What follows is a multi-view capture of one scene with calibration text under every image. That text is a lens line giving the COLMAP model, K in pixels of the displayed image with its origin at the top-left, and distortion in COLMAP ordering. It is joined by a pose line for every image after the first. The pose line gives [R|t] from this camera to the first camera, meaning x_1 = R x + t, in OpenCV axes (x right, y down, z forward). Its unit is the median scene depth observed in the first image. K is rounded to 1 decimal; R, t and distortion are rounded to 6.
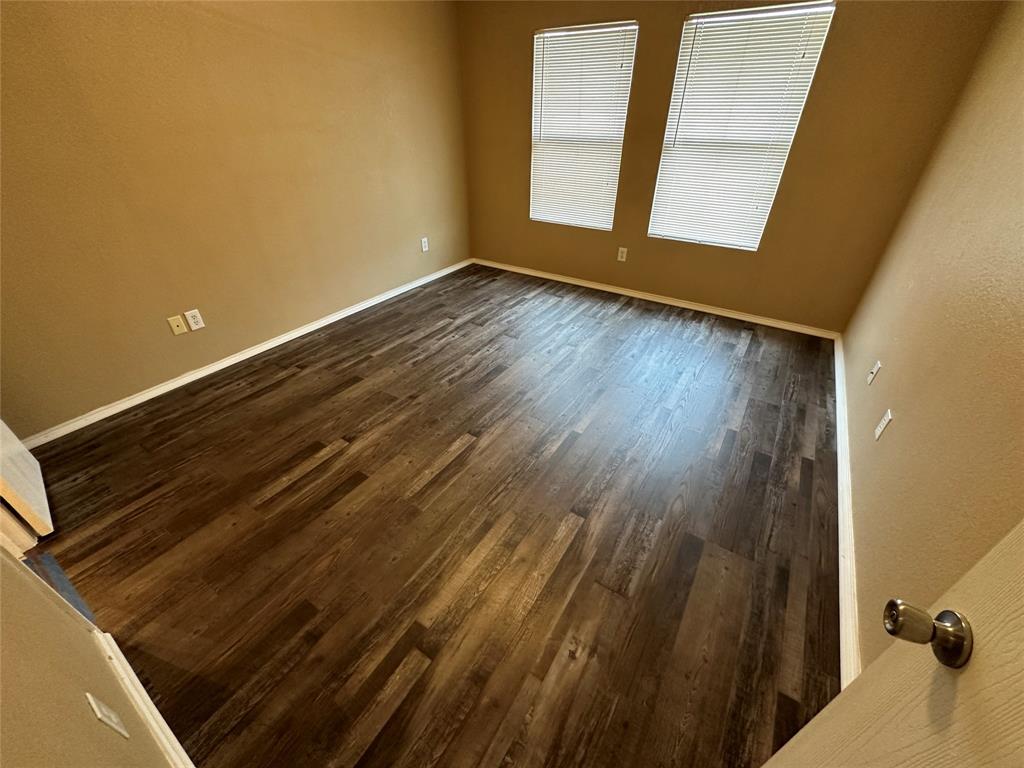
lens RADIAL K [[409.7, 0, 512.0], [0, 409.7, 384.0], [0, 0, 1]] dist [-0.002038, 0.000053]
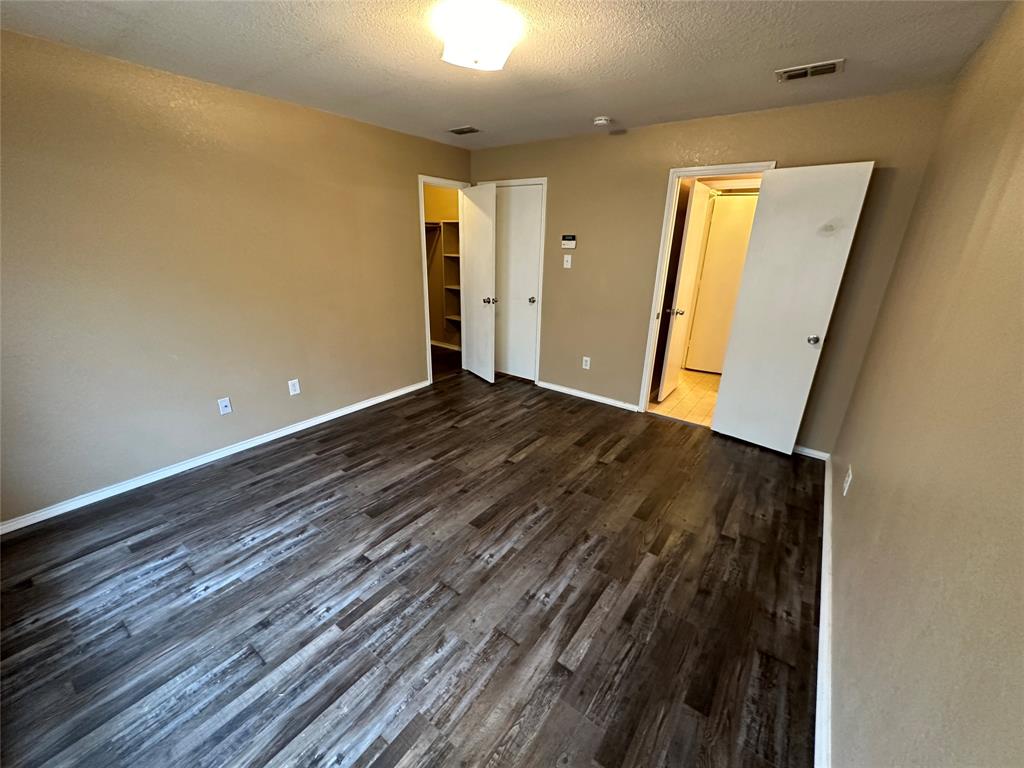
lens RADIAL K [[409.7, 0, 512.0], [0, 409.7, 384.0], [0, 0, 1]] dist [-0.002038, 0.000053]
pose [[-0.997939, -0.039916, 0.050239, -0.122723], [0.016256, 0.600142, 0.799728, -0.856228], [-0.062072, 0.798897, -0.598257, 1.244654]]
